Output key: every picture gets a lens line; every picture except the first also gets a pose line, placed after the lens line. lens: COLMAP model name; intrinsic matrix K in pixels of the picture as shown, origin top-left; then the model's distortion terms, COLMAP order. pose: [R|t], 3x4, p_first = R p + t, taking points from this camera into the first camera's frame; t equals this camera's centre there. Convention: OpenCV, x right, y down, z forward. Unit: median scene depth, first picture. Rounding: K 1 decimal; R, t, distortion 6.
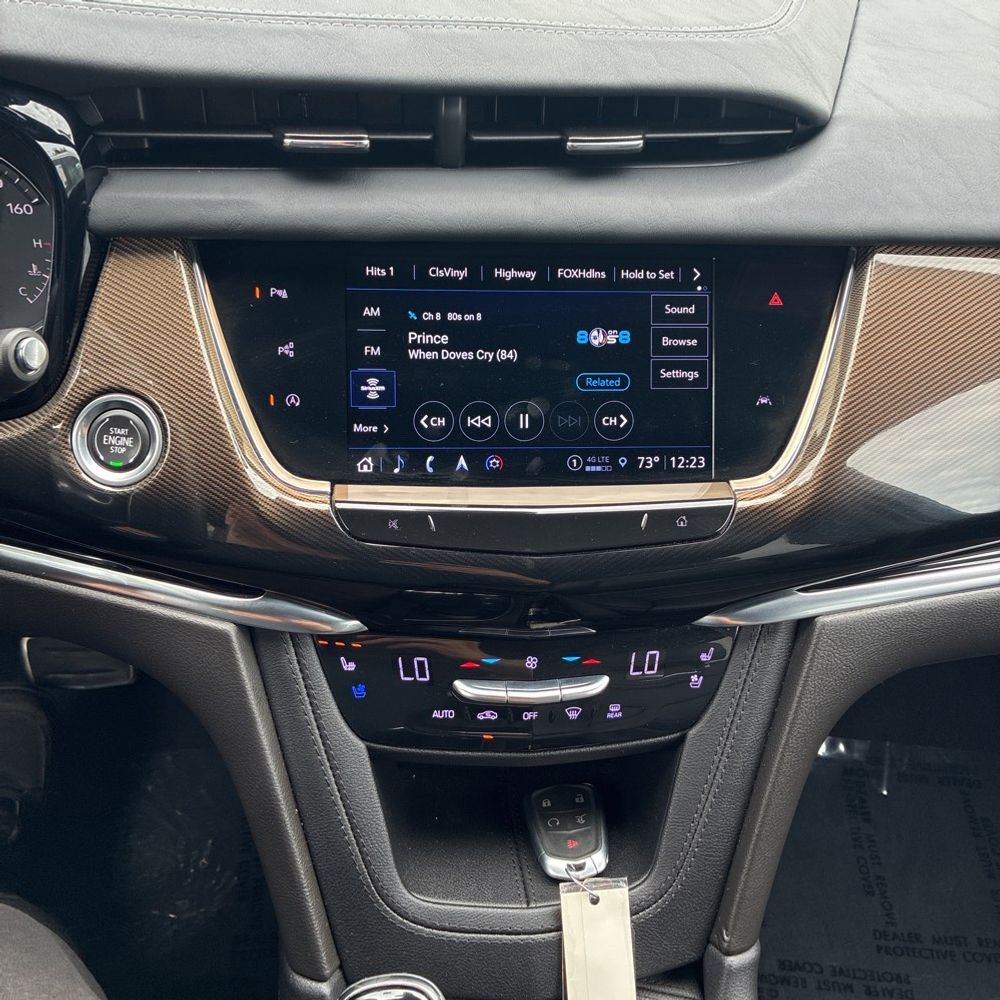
lens RADIAL K [[1007.4, 0, 499.4], [0, 1007.4, 497.8], [0, 0, 1]] dist [0.024172, 0.000000]
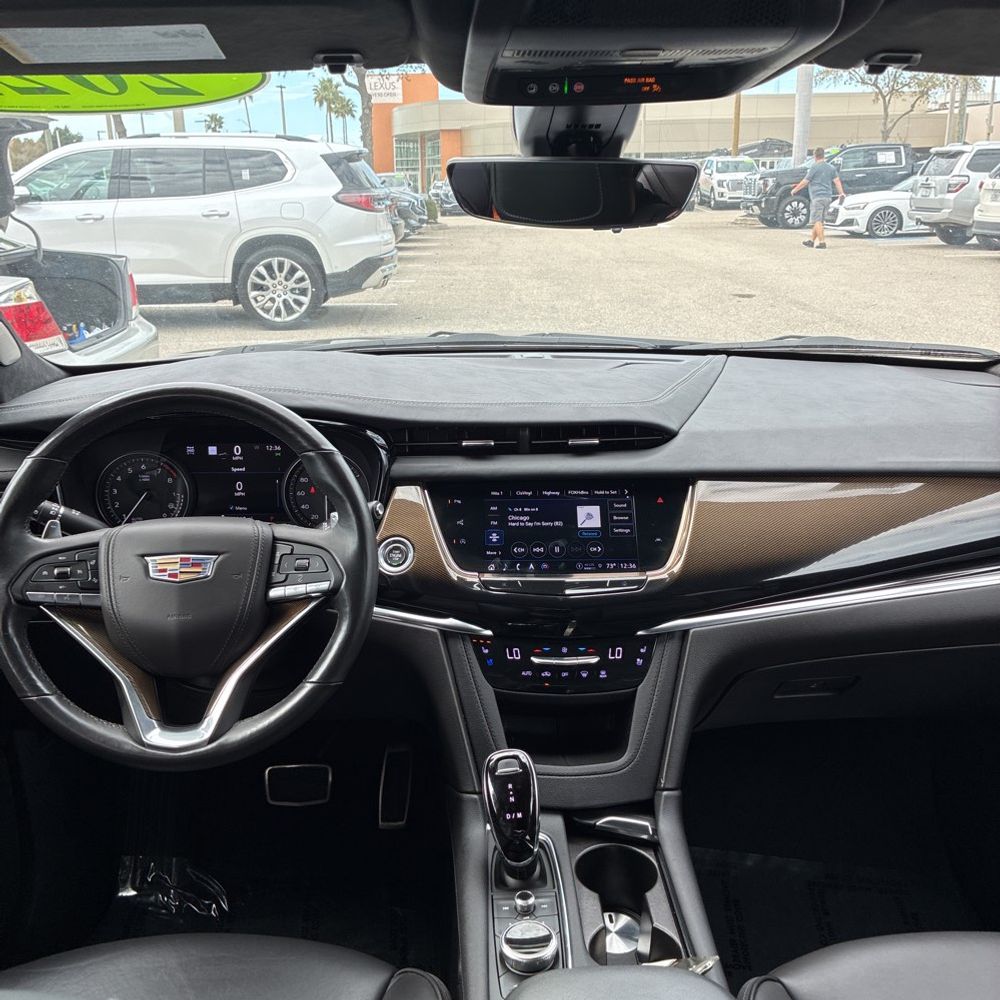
lens RADIAL K [[1007.4, 0, 499.3], [0, 1007.4, 501.3], [0, 0, 1]] dist [0.024172, 0.000000]
pose [[0.997699, -0.039668, -0.054976, 0.023587], [0.016340, 0.927739, -0.372873, 0.706630], [0.065794, 0.371117, 0.926252, -1.268903]]
